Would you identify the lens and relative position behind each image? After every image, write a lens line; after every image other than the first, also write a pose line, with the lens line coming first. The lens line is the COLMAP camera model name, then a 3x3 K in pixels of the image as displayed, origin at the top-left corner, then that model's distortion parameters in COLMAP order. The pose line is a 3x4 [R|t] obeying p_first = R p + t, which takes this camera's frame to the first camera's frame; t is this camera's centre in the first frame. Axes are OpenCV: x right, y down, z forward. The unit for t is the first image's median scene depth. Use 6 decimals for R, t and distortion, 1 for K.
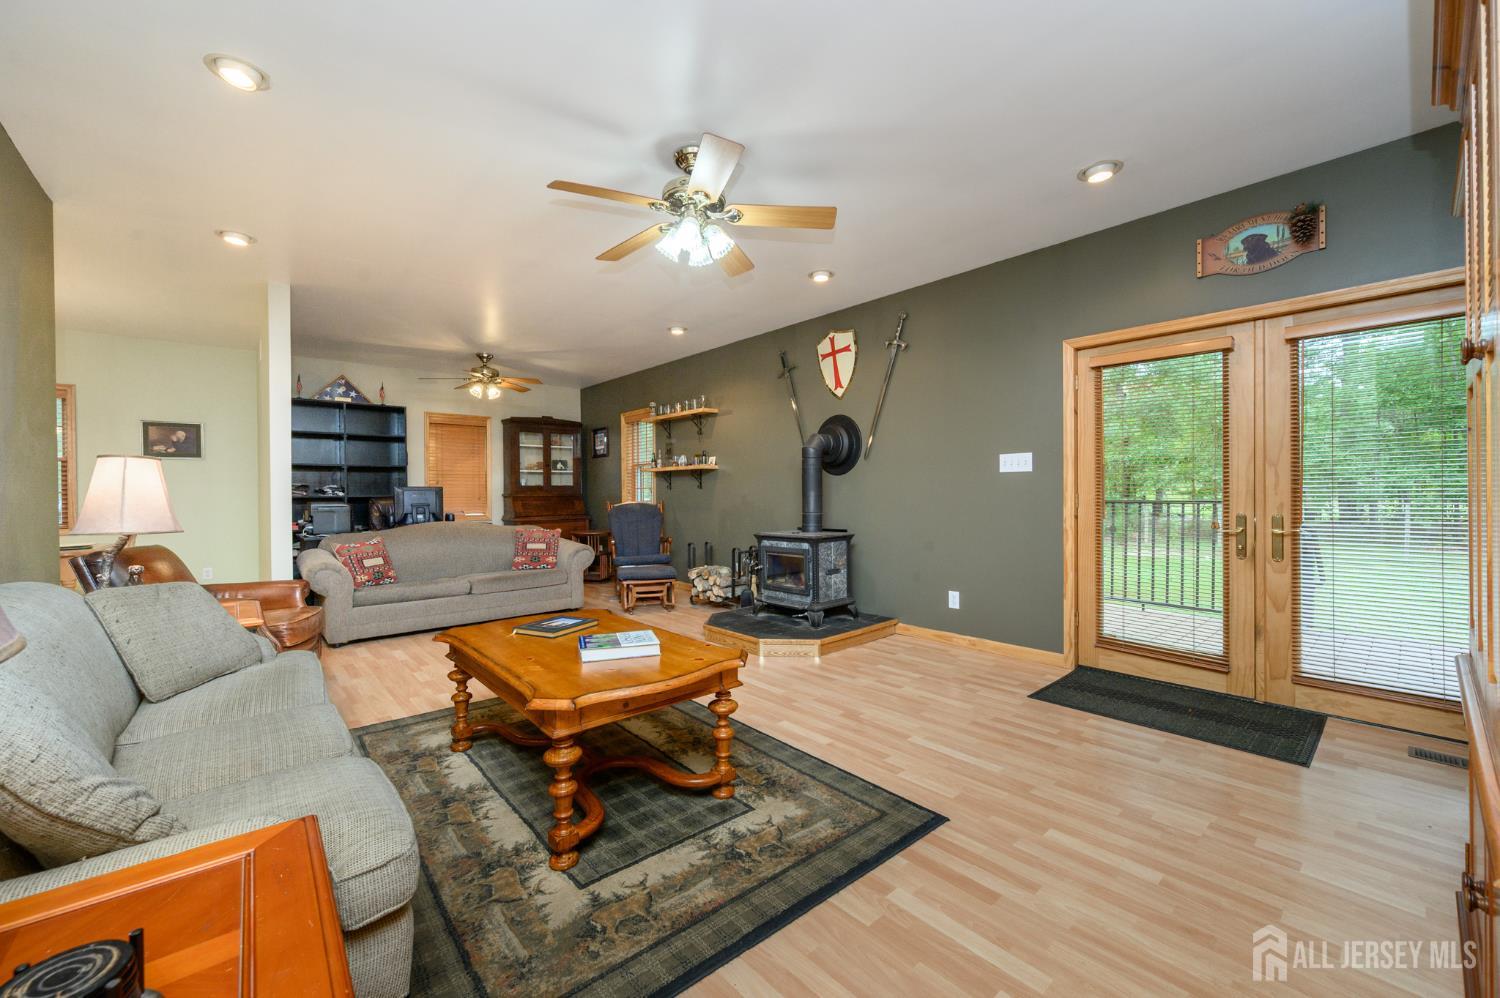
lens RADIAL K [[591.7, 0, 749.2], [0, 591.7, 499.8], [0, 0, 1]] dist [-0.001370, 0.000066]
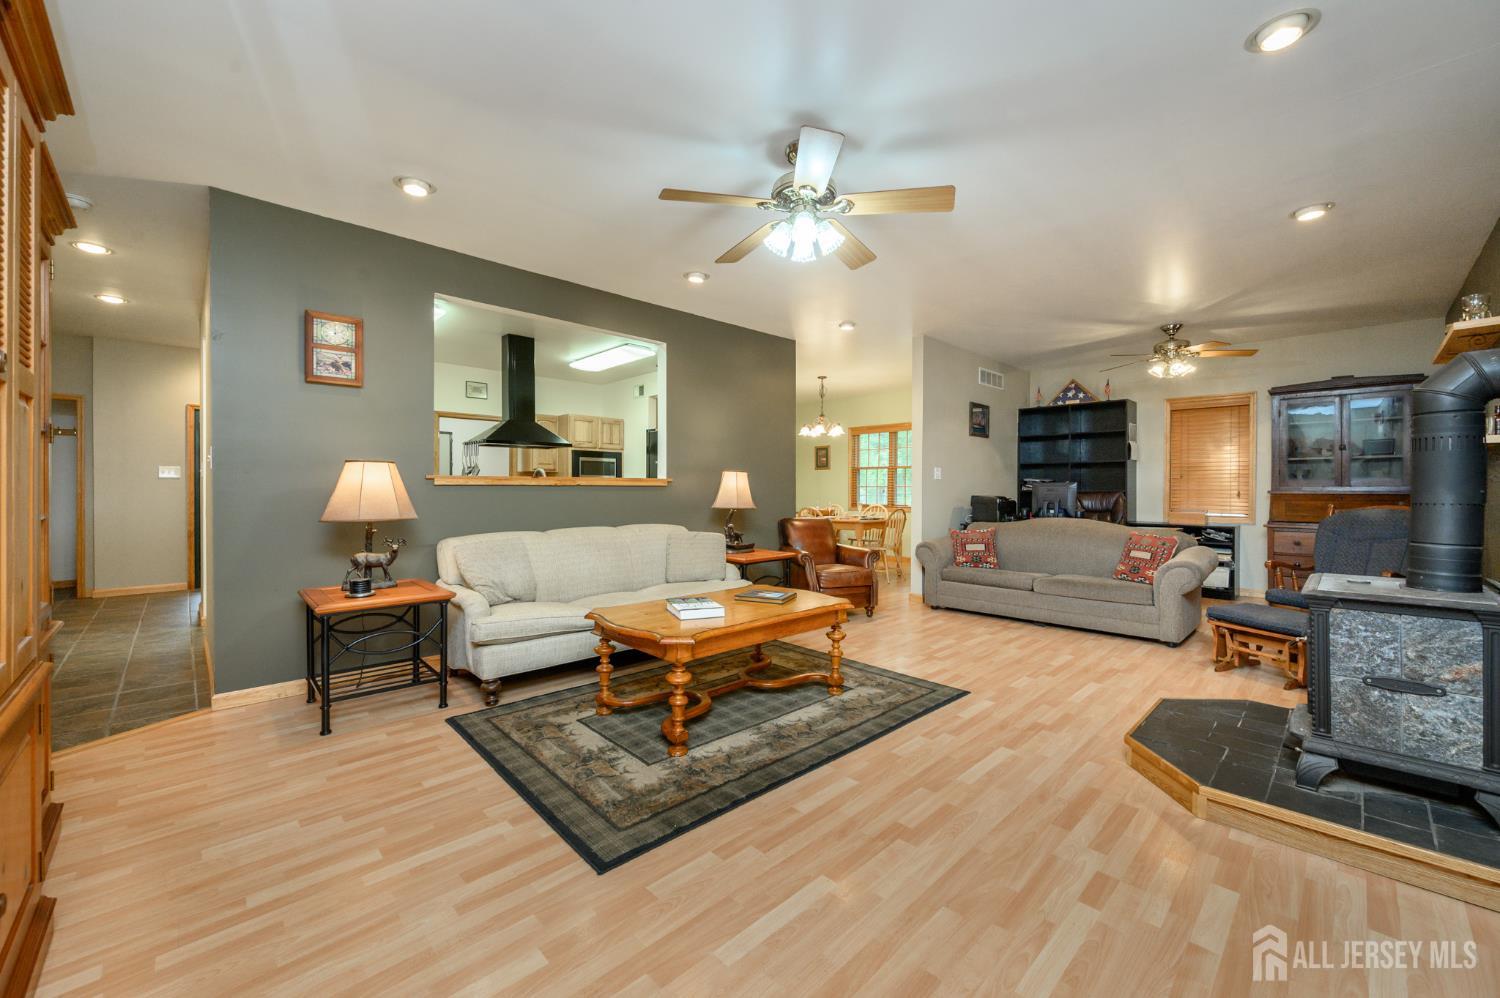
lens RADIAL K [[591.7, 0, 752.9], [0, 591.7, 494.3], [0, 0, 1]] dist [-0.001370, 0.000066]
pose [[0.051058, 0.017822, -0.998537, 0.517634], [-0.015956, 0.999728, 0.017027, -0.012990], [0.998568, 0.015063, 0.051329, 0.505546]]
